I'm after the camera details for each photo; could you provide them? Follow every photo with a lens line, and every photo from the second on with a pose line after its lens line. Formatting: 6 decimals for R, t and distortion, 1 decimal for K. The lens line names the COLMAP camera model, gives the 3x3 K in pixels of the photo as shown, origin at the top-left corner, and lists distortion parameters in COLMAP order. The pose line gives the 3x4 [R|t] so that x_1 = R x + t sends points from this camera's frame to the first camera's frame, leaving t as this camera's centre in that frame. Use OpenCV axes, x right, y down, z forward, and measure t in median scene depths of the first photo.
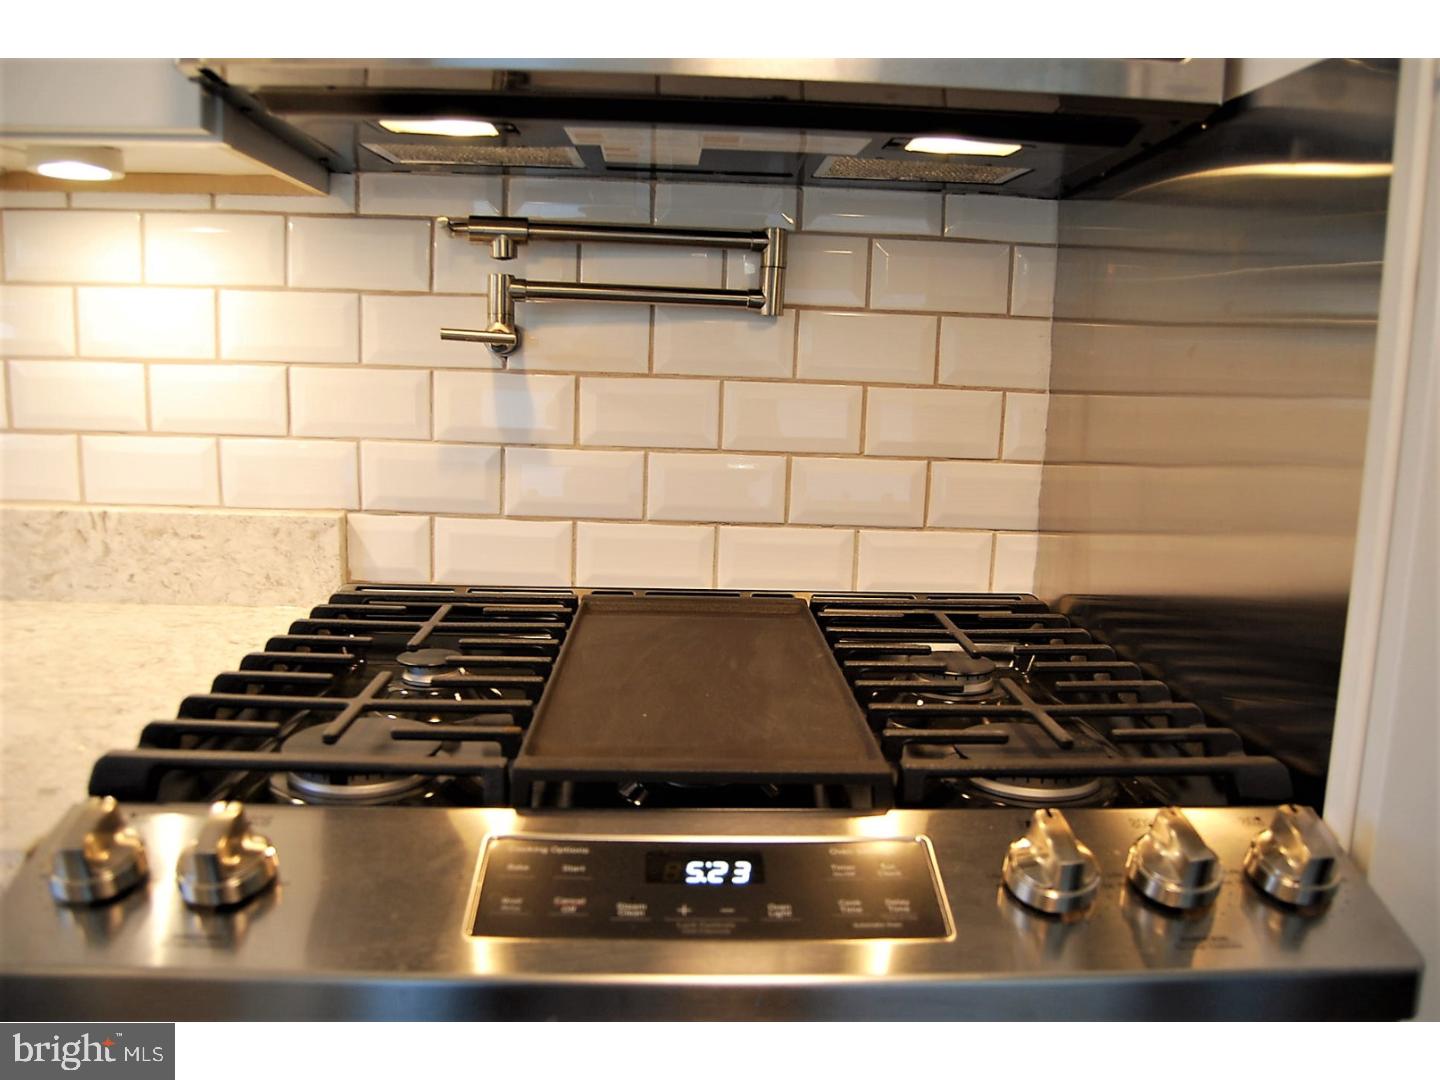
lens RADIAL K [[1142.4, 0, 722.9], [0, 1142.4, 531.9], [0, 0, 1]] dist [-0.093748, 0.010685]
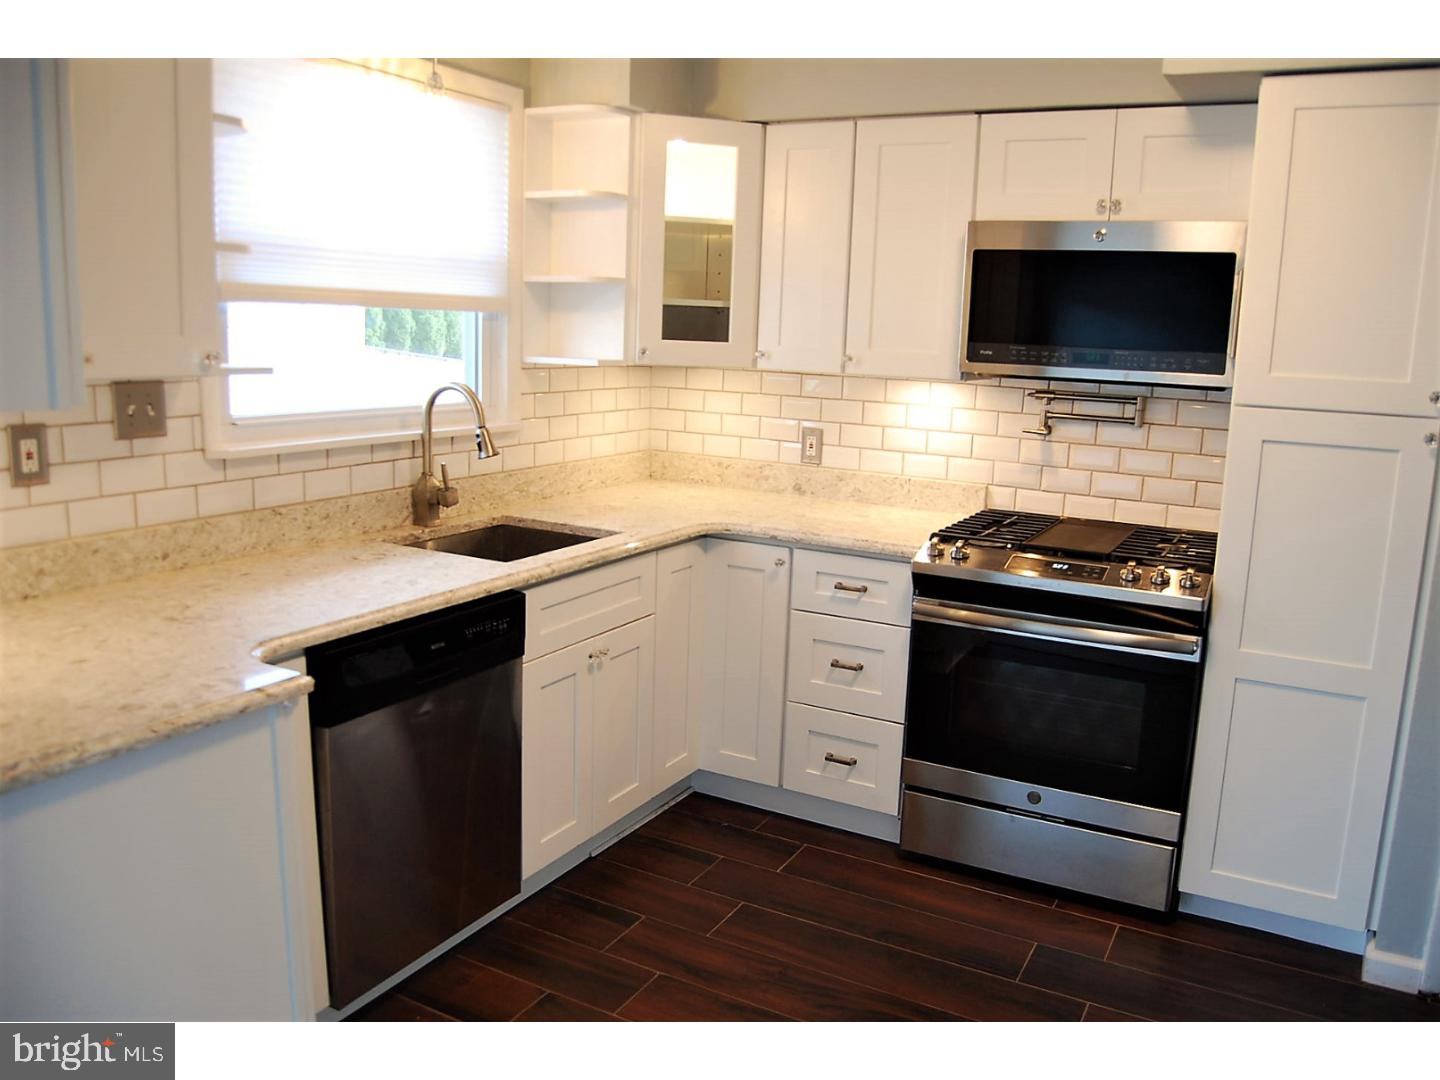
lens RADIAL K [[1142.4, 0, 722.9], [0, 1142.4, 531.9], [0, 0, 1]] dist [-0.093748, 0.010685]
pose [[0.856139, 0.092335, -0.508429, 0.612074], [-0.082476, 0.995710, 0.041949, 0.038997], [0.510121, 0.006019, 0.860082, -1.960316]]
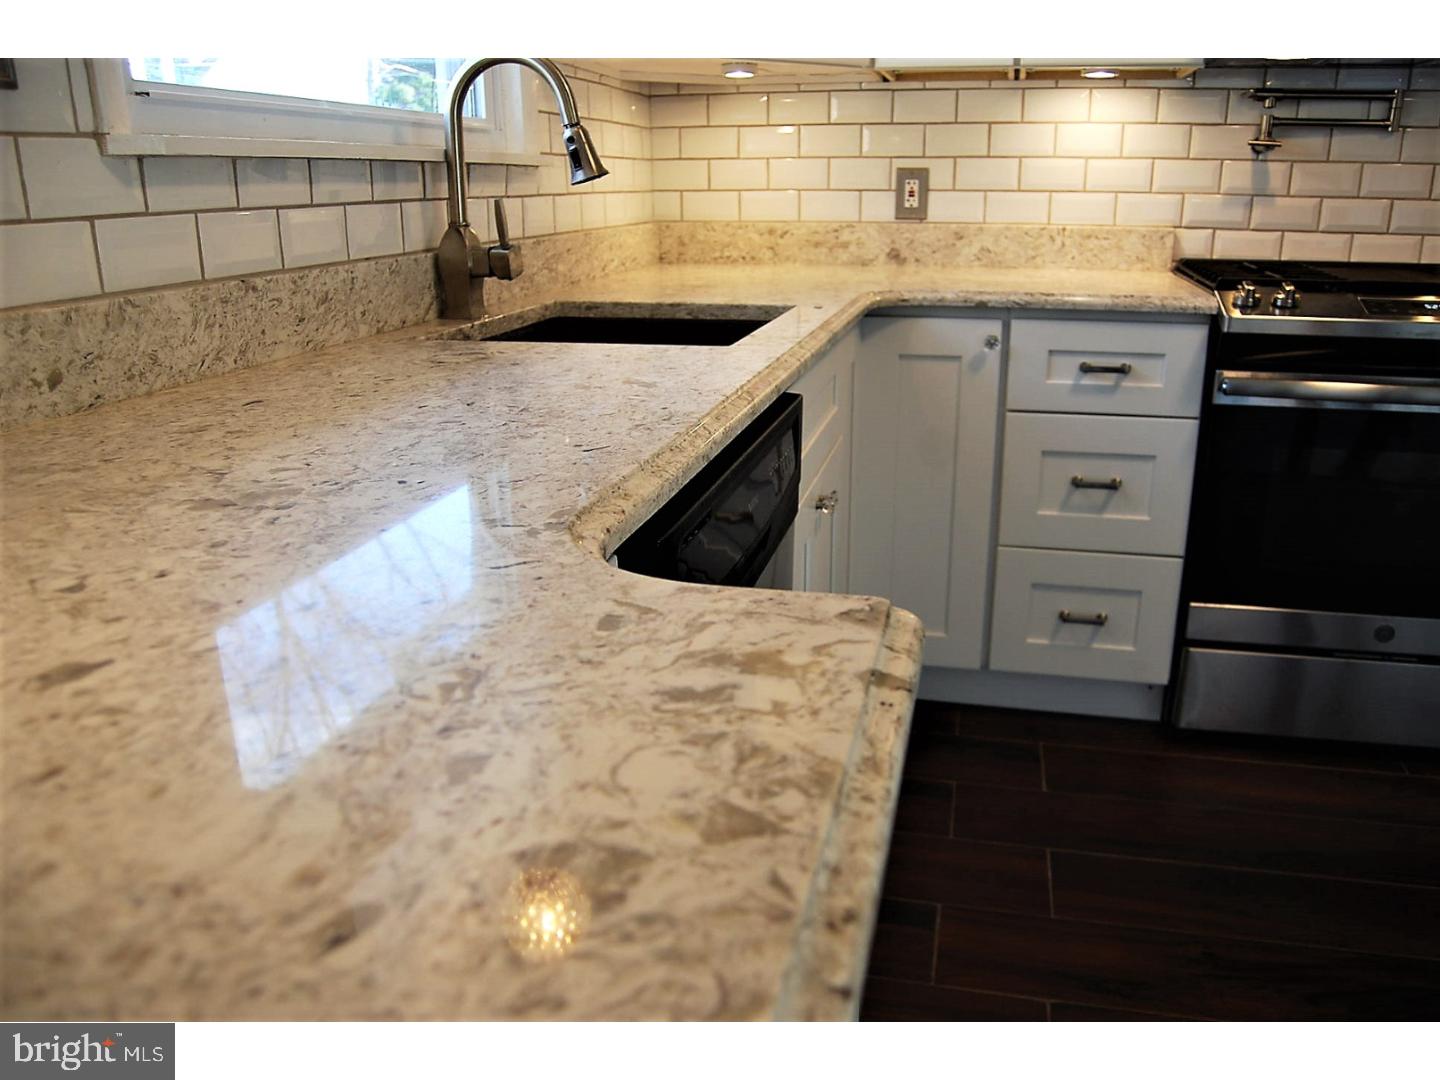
lens RADIAL K [[1126.3, 0, 720.0], [0, 1126.3, 540.0], [0, 0, 1]] dist [-0.092944, 0.033761]
pose [[0.962064, 0.046497, -0.268832, -0.590547], [-0.002683, 0.986935, 0.161097, 0.243642], [0.272811, -0.154265, 0.949619, -1.397255]]
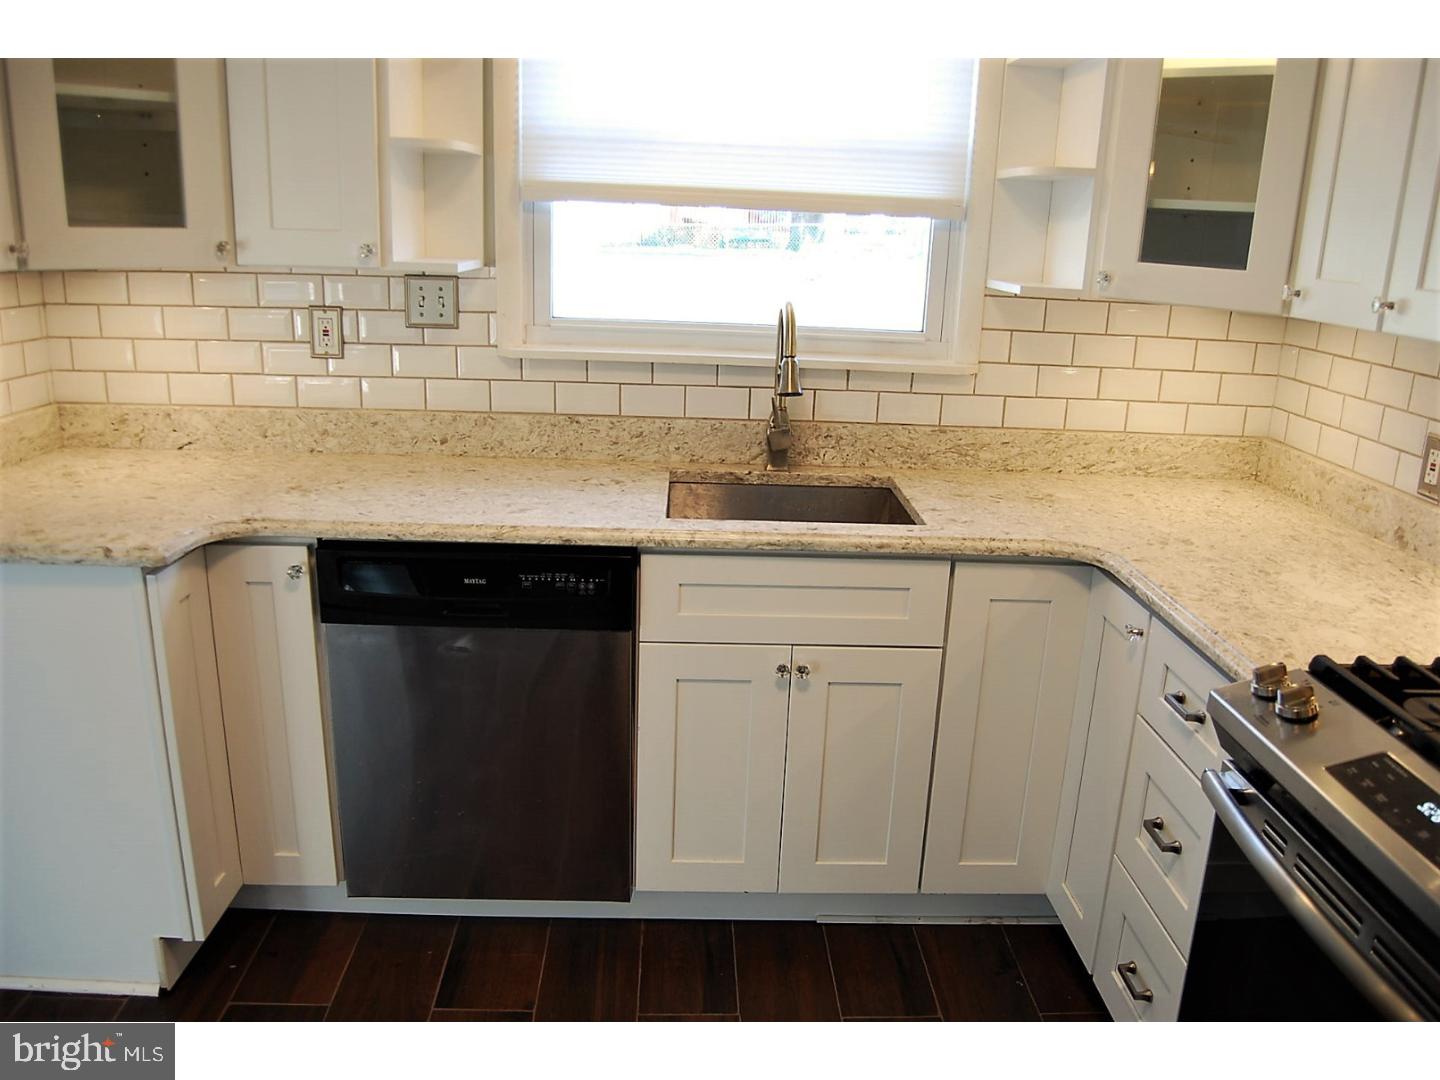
lens RADIAL K [[1126.3, 0, 720.0], [0, 1126.3, 540.0], [0, 0, 1]] dist [-0.092944, 0.033761]
pose [[-0.008830, 0.244727, -0.969552, 0.880219], [-0.179498, 0.953453, 0.242298, -0.196289], [0.983719, 0.176172, 0.035509, -0.189286]]
